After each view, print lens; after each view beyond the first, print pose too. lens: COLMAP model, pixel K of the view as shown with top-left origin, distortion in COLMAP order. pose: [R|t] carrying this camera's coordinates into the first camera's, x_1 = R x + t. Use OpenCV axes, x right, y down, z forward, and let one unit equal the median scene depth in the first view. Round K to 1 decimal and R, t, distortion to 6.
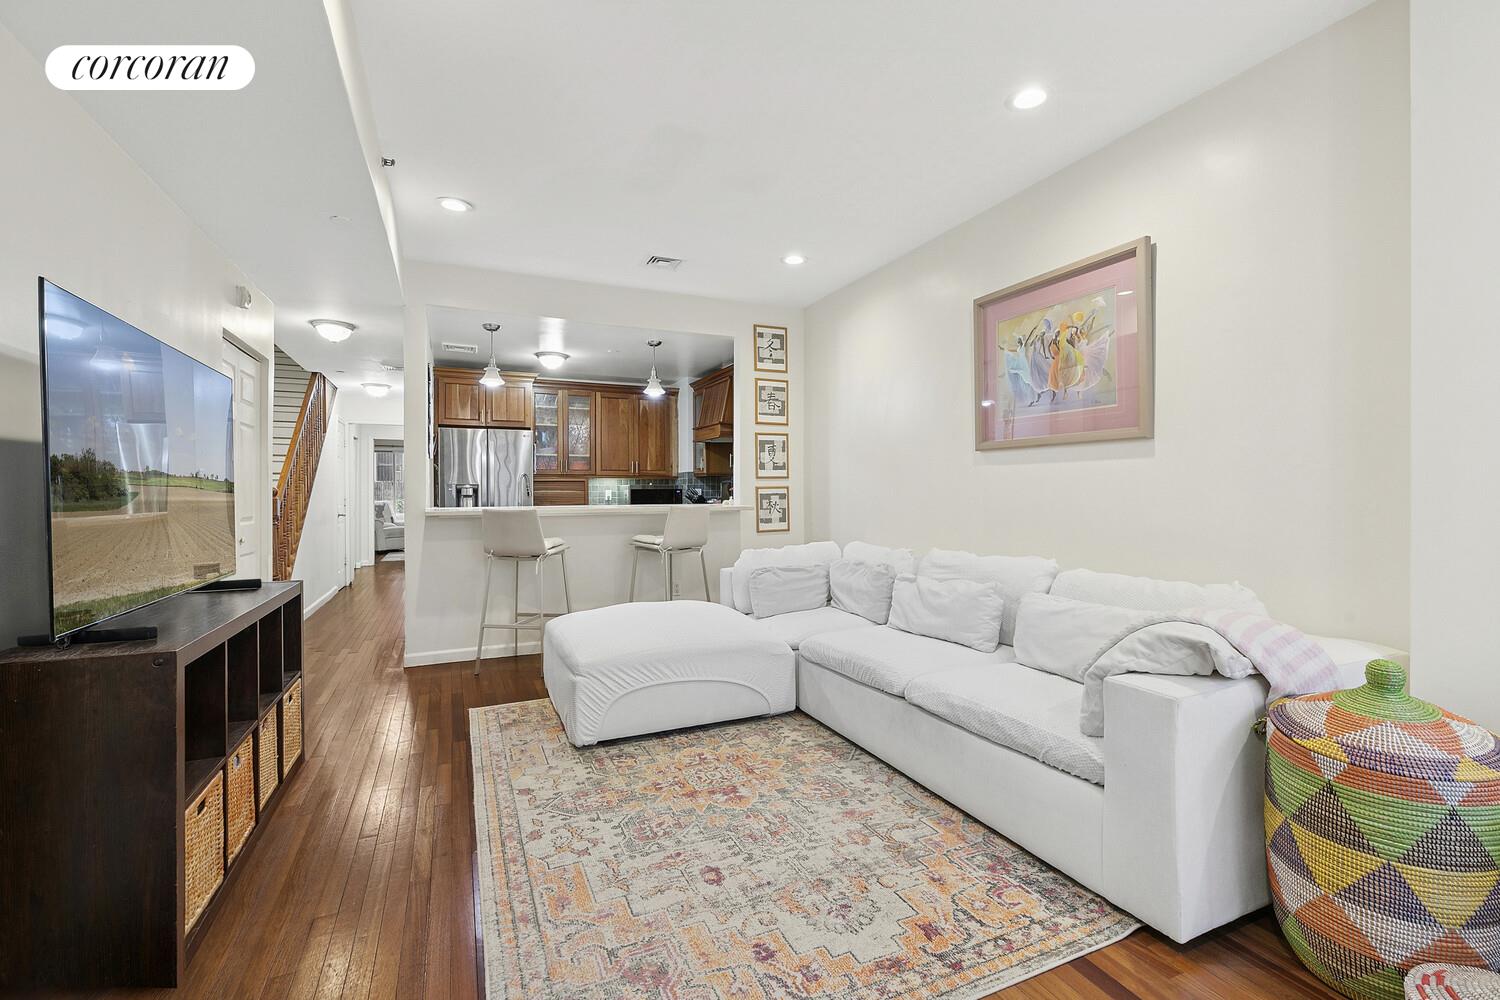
lens RADIAL K [[671.4, 0, 752.0], [0, 671.4, 496.8], [0, 0, 1]] dist [-0.002228, -0.000373]
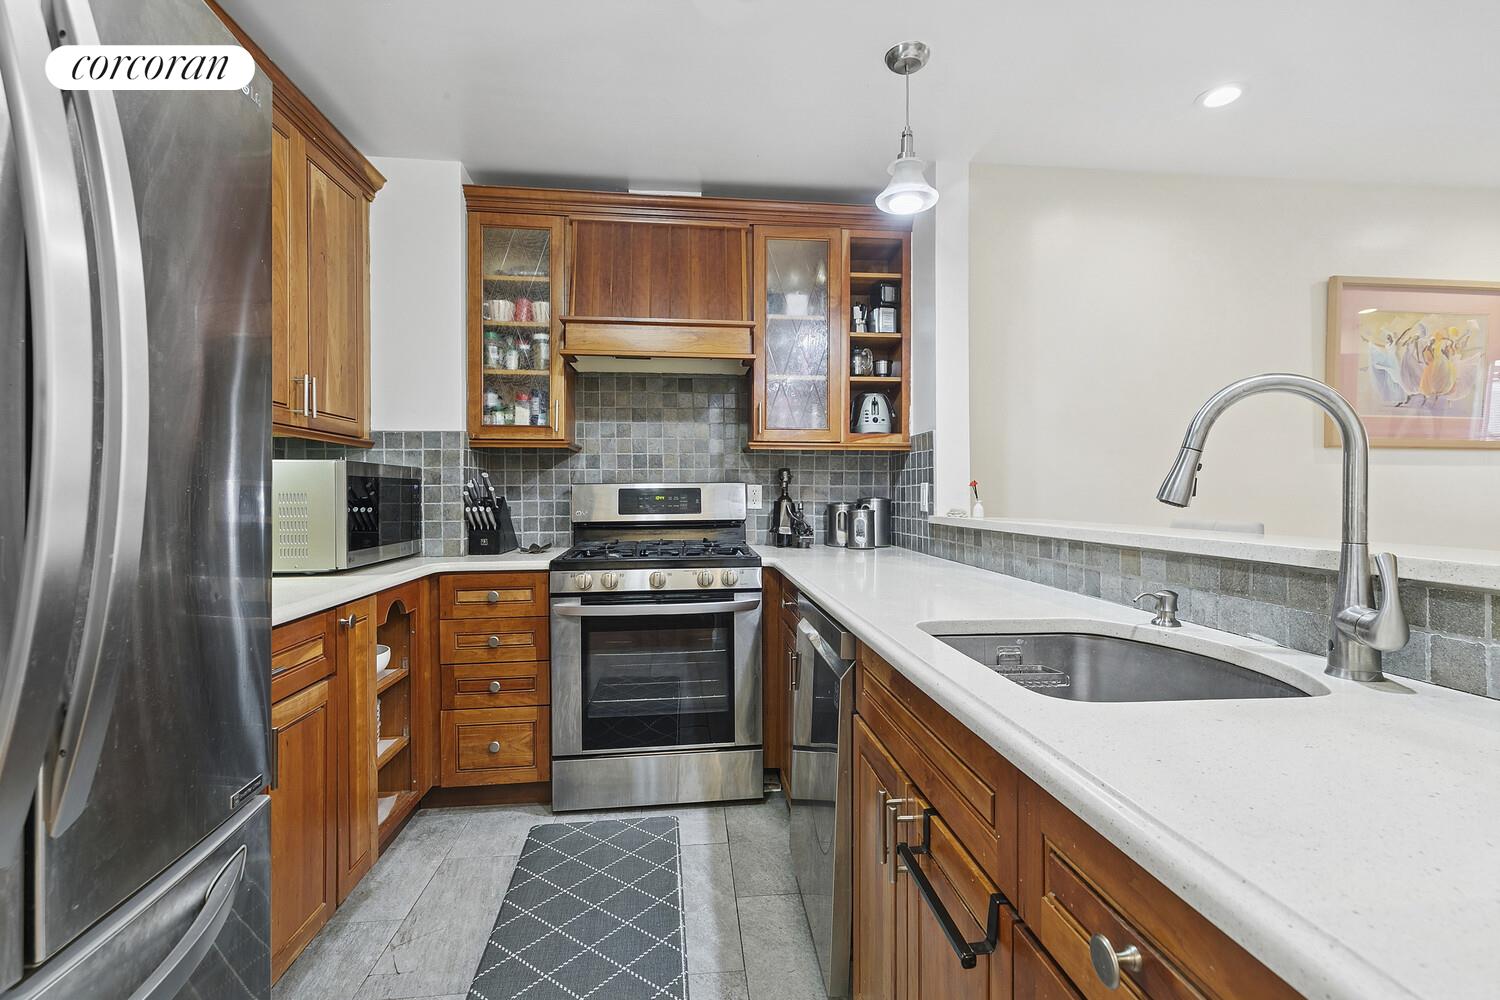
lens RADIAL K [[671.4, 0, 752.1], [0, 671.4, 496.4], [0, 0, 1]] dist [-0.002228, -0.000373]
pose [[0.309981, -0.002638, 0.950739, -0.833939], [0.002085, 0.999996, 0.002095, -0.006964], [-0.950740, 0.001333, 0.309986, 1.631453]]
